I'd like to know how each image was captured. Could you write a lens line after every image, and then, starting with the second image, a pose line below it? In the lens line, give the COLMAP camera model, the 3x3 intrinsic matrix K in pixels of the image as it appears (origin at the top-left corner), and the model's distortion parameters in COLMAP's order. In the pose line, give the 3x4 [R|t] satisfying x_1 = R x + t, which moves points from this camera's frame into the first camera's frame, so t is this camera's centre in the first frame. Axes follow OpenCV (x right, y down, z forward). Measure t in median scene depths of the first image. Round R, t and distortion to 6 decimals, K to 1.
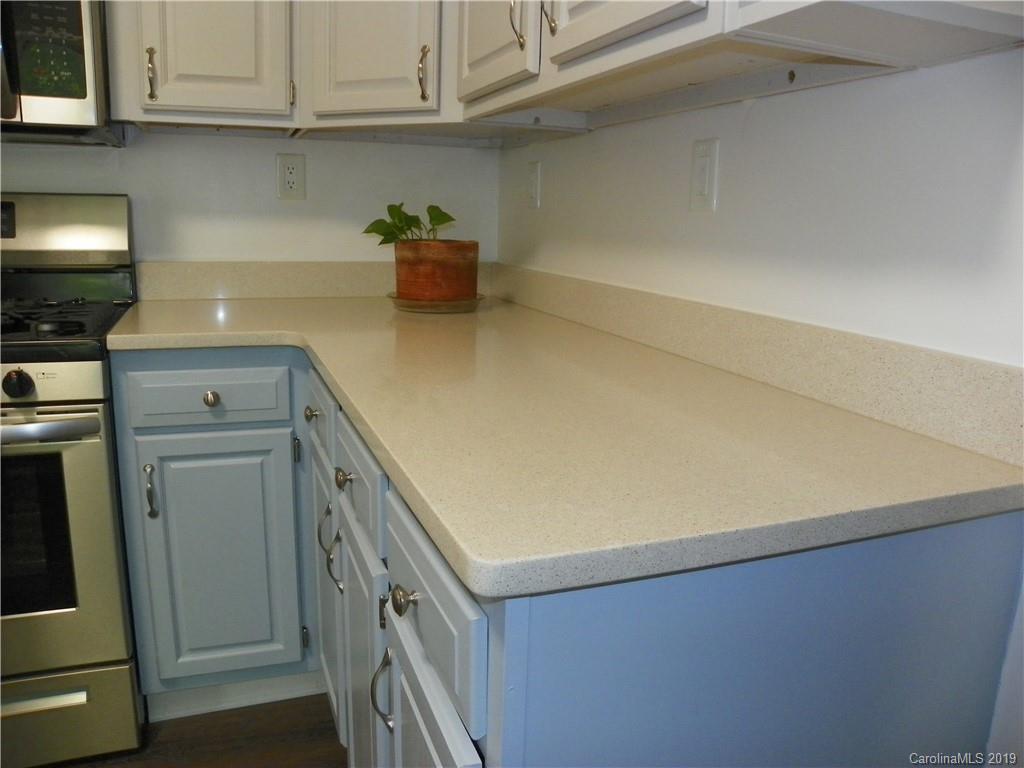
lens RADIAL K [[770.2, 0, 510.6], [0, 770.2, 384.3], [0, 0, 1]] dist [-0.137241, 0.053244]
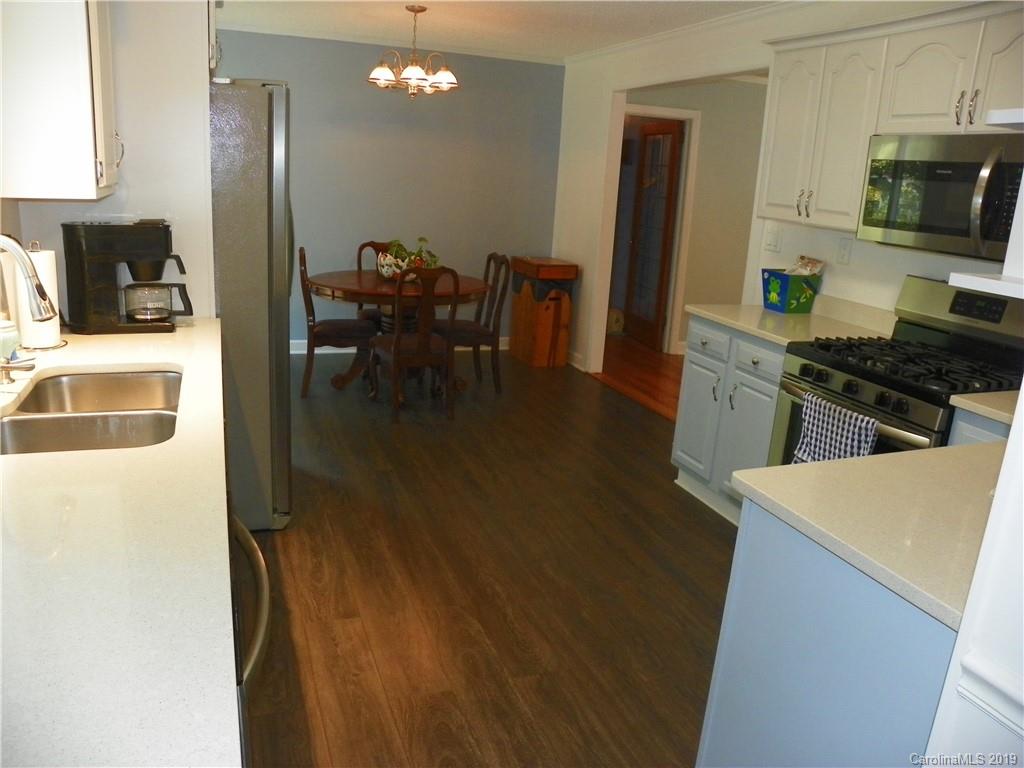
lens RADIAL K [[770.2, 0, 513.4], [0, 770.2, 384.0], [0, 0, 1]] dist [-0.137241, 0.053244]
pose [[-0.001769, 0.232067, -0.972698, 1.661266], [-0.256260, 0.940114, 0.224759, -0.221513], [0.966606, 0.249662, 0.057807, 0.251308]]
